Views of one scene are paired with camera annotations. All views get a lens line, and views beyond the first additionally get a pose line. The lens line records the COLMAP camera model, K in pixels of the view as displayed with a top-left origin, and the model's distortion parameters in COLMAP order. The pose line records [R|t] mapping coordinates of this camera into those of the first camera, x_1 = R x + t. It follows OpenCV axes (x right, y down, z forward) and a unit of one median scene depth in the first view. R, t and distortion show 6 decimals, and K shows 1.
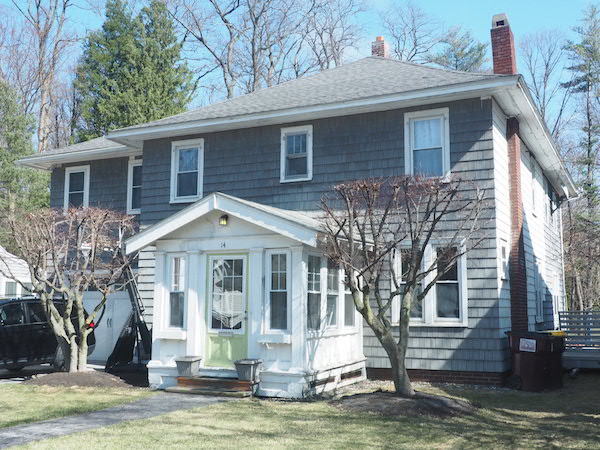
lens RADIAL K [[678.6, 0, 300.0], [0, 678.6, 225.0], [0, 0, 1]] dist [-0.016054, -0.028106]
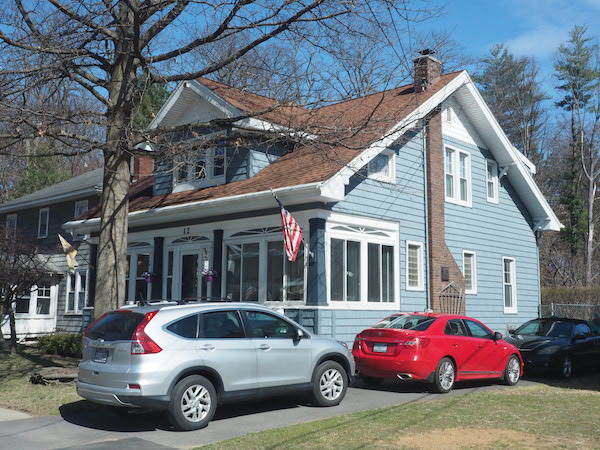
lens RADIAL K [[678.6, 0, 300.0], [0, 678.6, 225.0], [0, 0, 1]] dist [-0.016054, -0.028106]
pose [[0.959276, -0.030007, -0.280872, 1.183606], [0.028245, 0.999548, -0.010321, -0.058884], [0.281055, 0.001968, 0.959690, -0.583697]]
